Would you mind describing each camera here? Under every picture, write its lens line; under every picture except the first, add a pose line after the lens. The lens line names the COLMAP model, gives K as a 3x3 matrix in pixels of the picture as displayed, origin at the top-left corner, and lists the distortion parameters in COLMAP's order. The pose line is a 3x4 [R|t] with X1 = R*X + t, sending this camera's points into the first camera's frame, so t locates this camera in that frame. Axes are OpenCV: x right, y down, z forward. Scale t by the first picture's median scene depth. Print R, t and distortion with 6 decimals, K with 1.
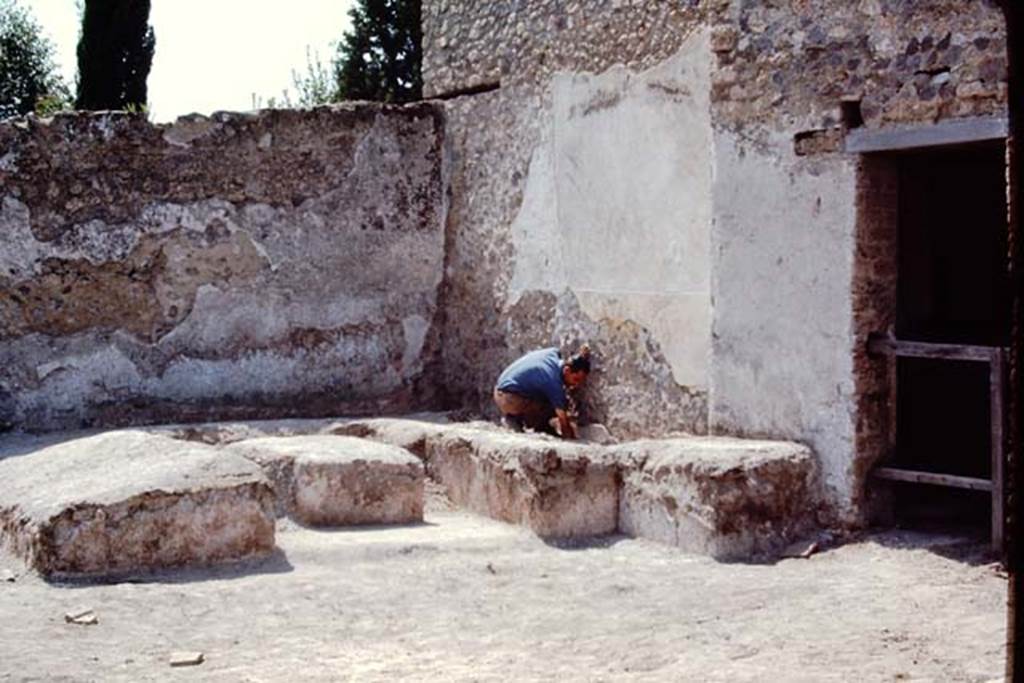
lens RADIAL K [[1648.2, 0, 512.0], [0, 1648.2, 341.5], [0, 0, 1]] dist [-0.440238, 1.183019]
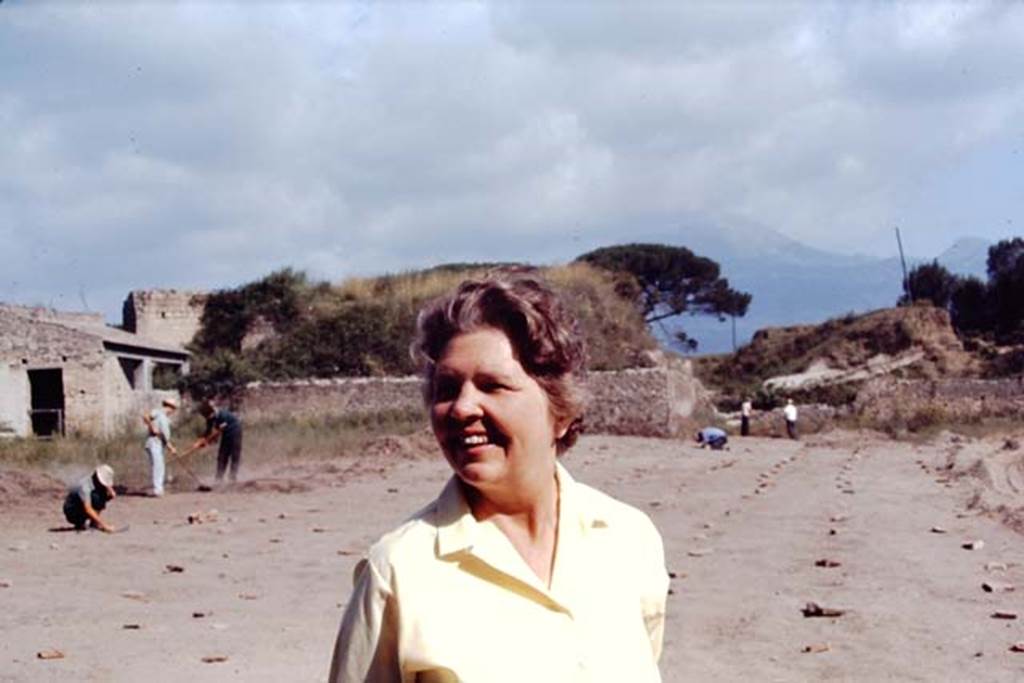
lens RADIAL K [[1707.0, 0, 512.0], [0, 1707.0, 341.5], [0, 0, 1]] dist [-0.283482, 0.129689]
pose [[0.675825, 0.011298, 0.736975, -1.719066], [0.061444, 0.995539, -0.071607, 0.169572], [-0.734497, 0.093677, 0.672116, -2.370564]]
